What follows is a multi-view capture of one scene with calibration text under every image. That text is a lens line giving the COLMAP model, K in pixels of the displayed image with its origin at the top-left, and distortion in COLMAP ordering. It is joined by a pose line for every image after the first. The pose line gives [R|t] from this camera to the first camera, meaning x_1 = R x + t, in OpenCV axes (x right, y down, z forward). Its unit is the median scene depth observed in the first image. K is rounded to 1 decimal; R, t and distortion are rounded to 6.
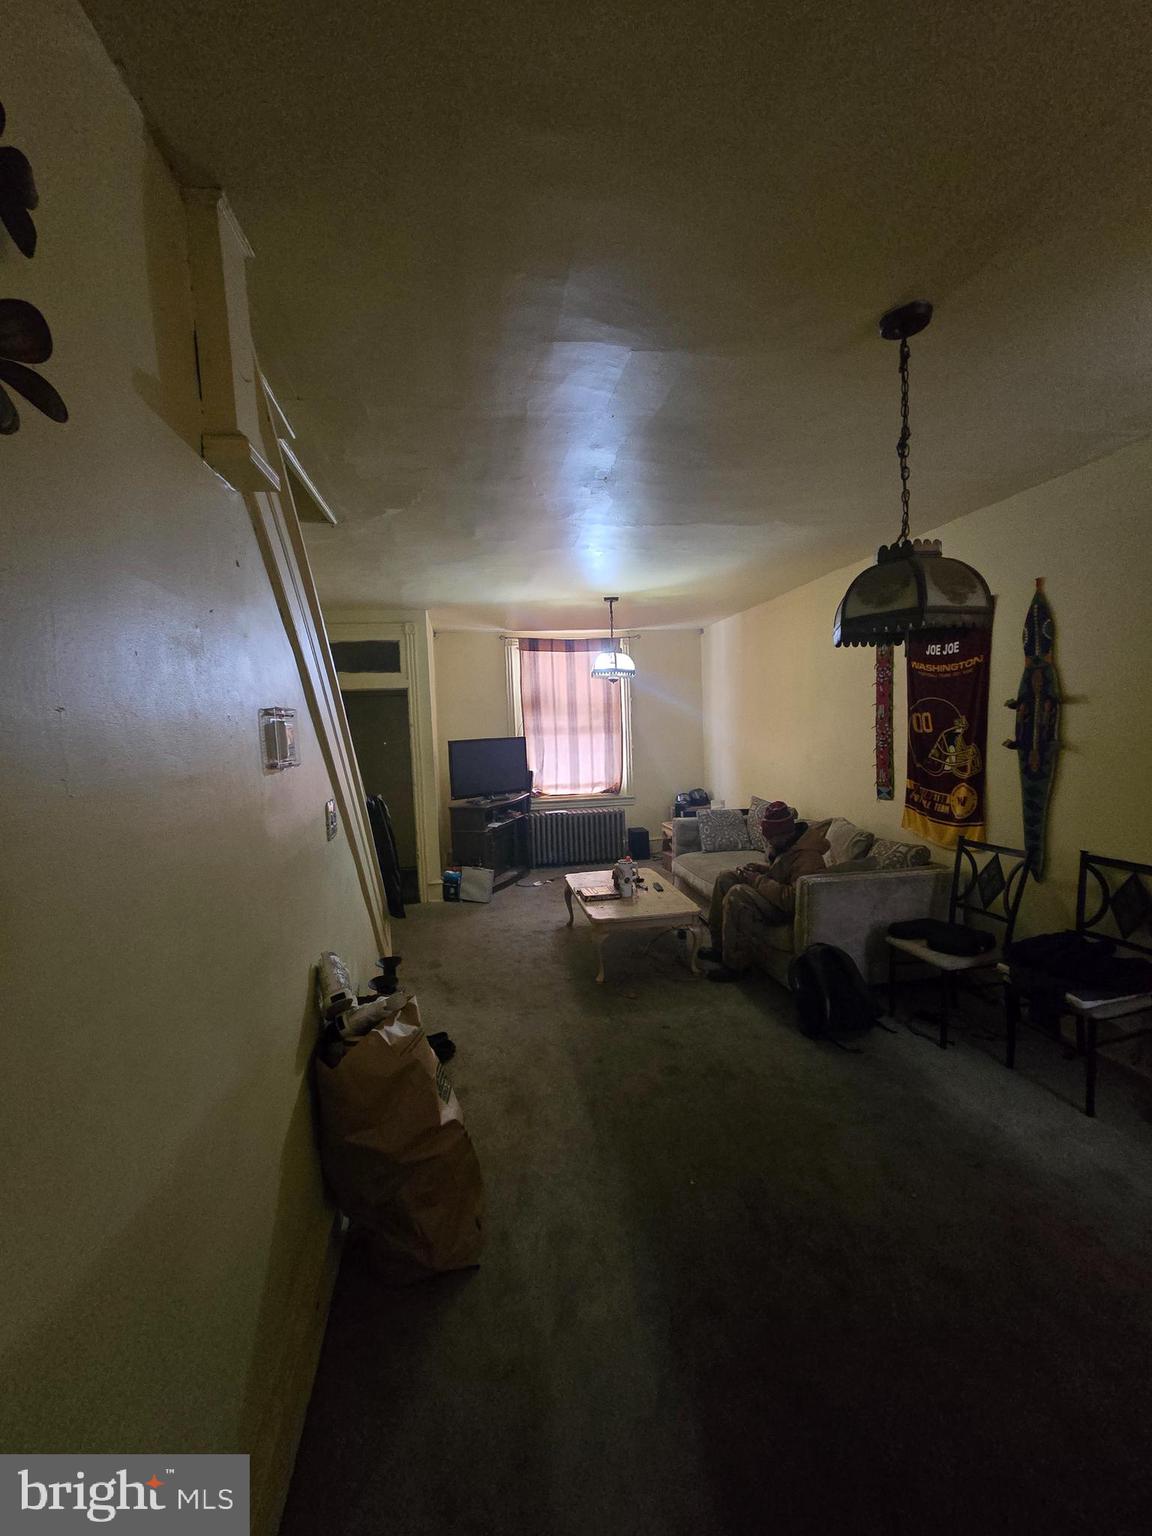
lens RADIAL K [[630.0, 0, 569.2], [0, 630.0, 754.4], [0, 0, 1]] dist [-0.003669, -0.001089]
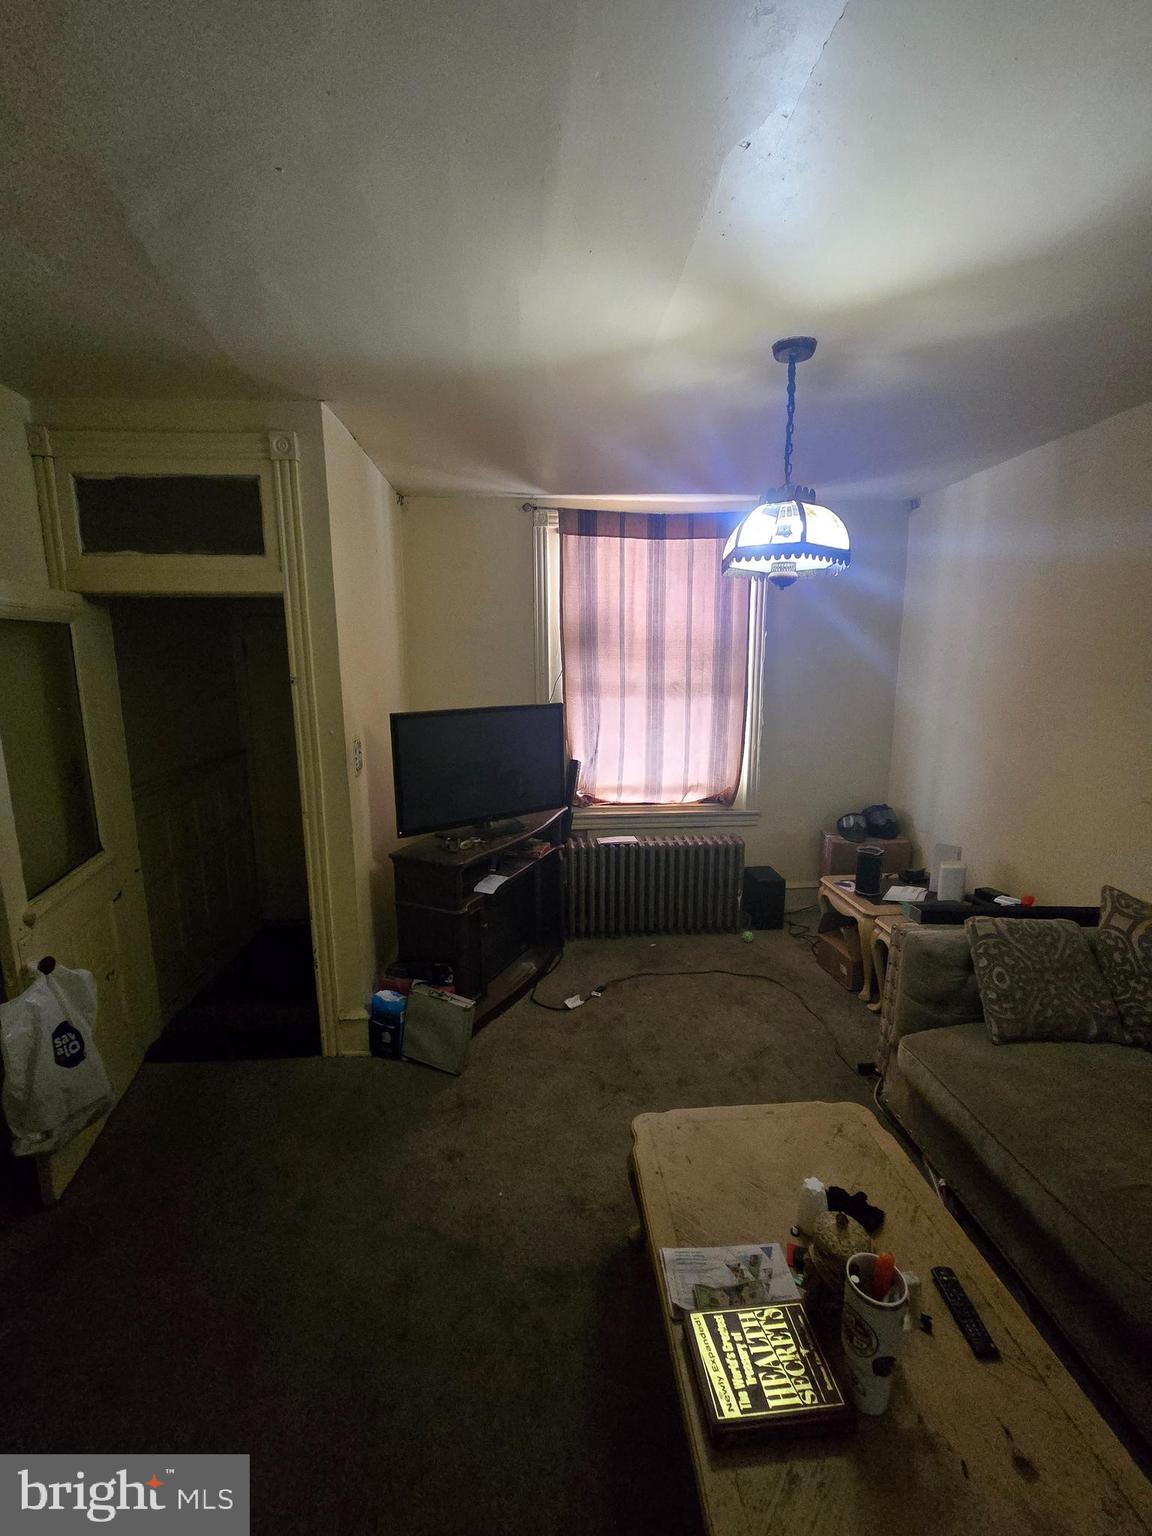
lens RADIAL K [[630.0, 0, 569.2], [0, 630.0, 754.4], [0, 0, 1]] dist [-0.003669, -0.001089]
pose [[0.994095, 0.045384, -0.098566, -0.011395], [-0.035006, 0.993900, 0.104582, -0.037446], [0.102711, -0.100514, 0.989620, 0.458497]]
